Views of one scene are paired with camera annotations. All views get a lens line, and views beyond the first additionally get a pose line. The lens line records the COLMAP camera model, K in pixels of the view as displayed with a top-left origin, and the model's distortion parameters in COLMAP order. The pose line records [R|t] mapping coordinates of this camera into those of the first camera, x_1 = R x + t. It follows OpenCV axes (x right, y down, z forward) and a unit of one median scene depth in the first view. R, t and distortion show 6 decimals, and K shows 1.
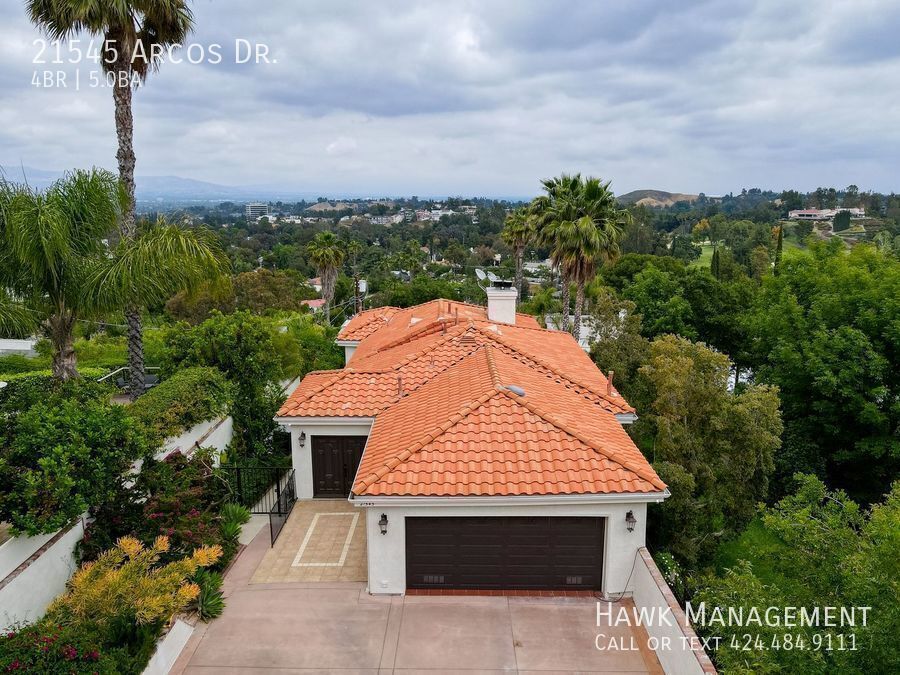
lens RADIAL K [[657.1, 0, 462.7], [0, 657.1, 334.8], [0, 0, 1]] dist [-0.000309, 0.011077]
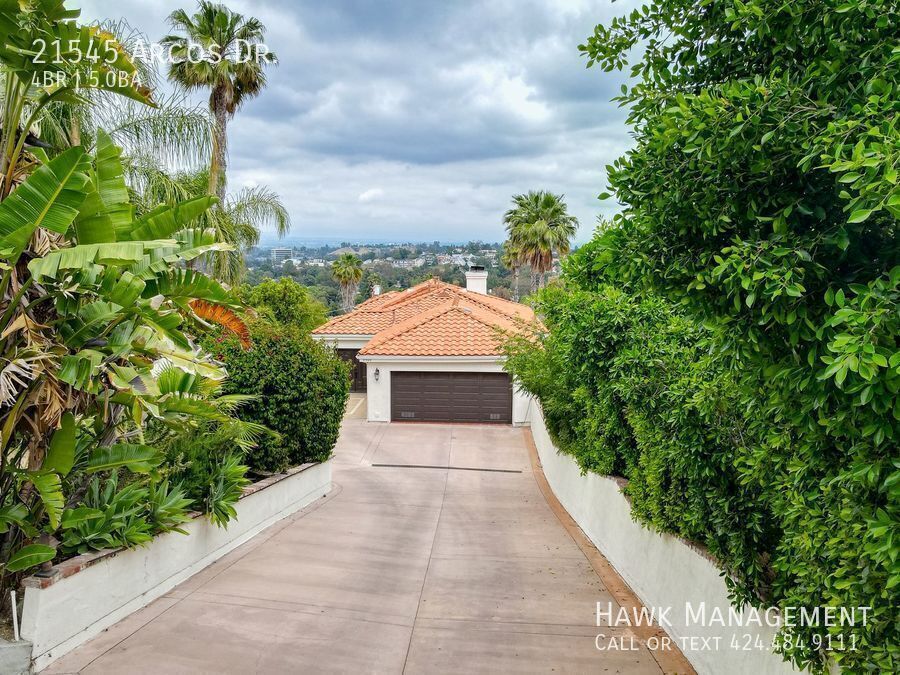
lens RADIAL K [[657.1, 0, 462.7], [0, 657.1, 334.8], [0, 0, 1]] dist [-0.000309, 0.011077]
pose [[0.999501, 0.006168, -0.030981, 0.133248], [-0.008216, 0.997759, -0.066397, 0.269236], [0.030502, 0.066619, 0.997312, -0.593211]]
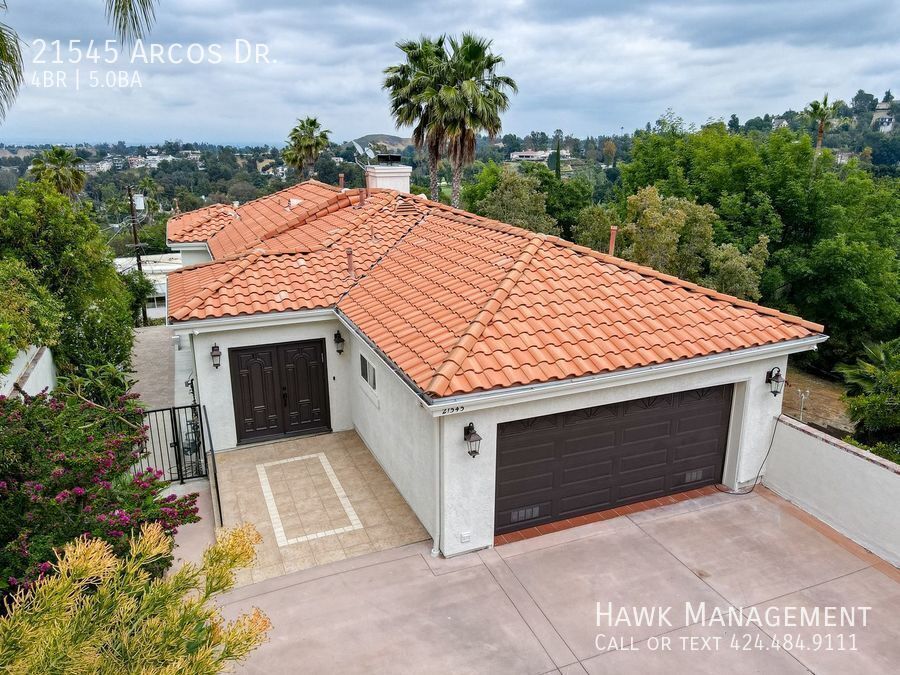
lens RADIAL K [[657.1, 0, 462.7], [0, 657.1, 334.8], [0, 0, 1]] dist [-0.000309, 0.011077]
pose [[0.924861, -0.108810, 0.364407, -0.308496], [0.079754, 0.992381, 0.093906, 0.120865], [-0.371849, -0.057787, 0.926493, 0.404240]]
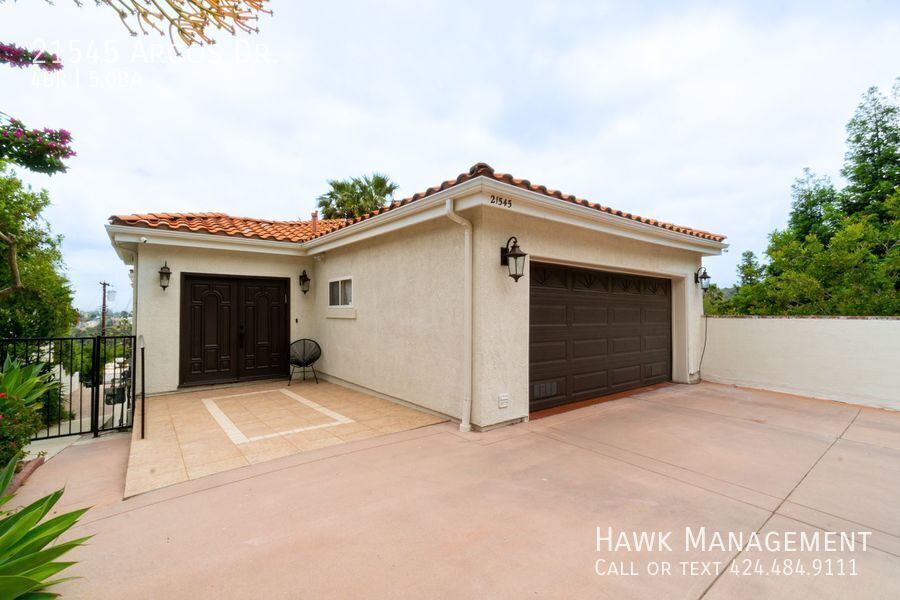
lens RADIAL K [[387.3, 0, 444.6], [0, 387.3, 303.9], [0, 0, 1]] dist [-0.001466, -0.000164]
pose [[0.800523, 0.004529, 0.599285, -0.306168], [0.126528, 0.976154, -0.176394, 0.332230], [-0.585793, 0.217034, 0.780861, 0.735565]]
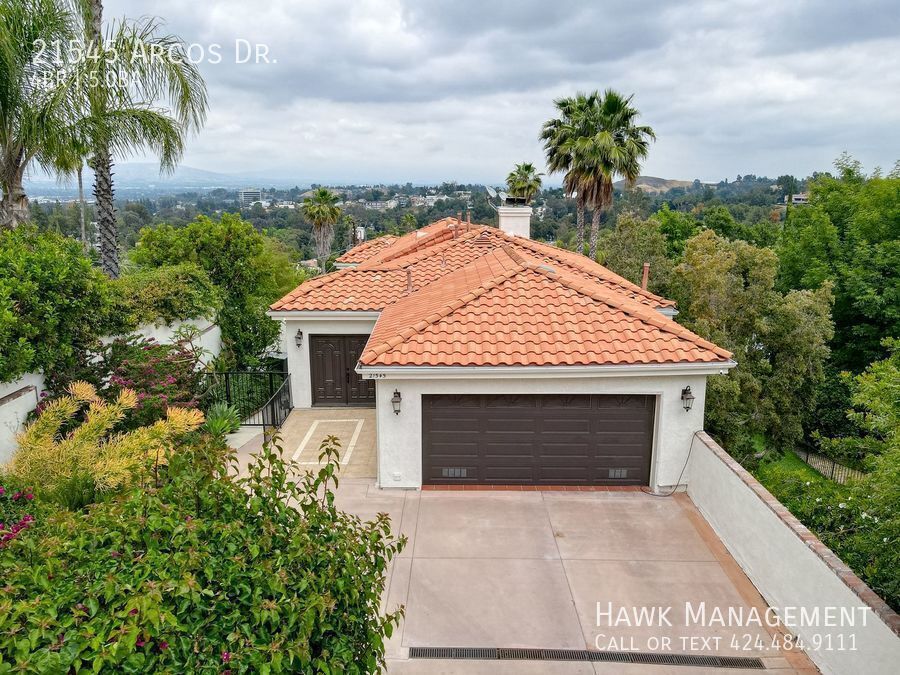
lens RADIAL K [[657.1, 0, 462.7], [0, 657.1, 334.8], [0, 0, 1]] dist [-0.000309, 0.011077]
pose [[0.999967, -0.001384, 0.007972, -0.038135], [0.001226, 0.999803, 0.019793, 0.167912], [-0.007998, -0.019783, 0.999772, 0.140941]]
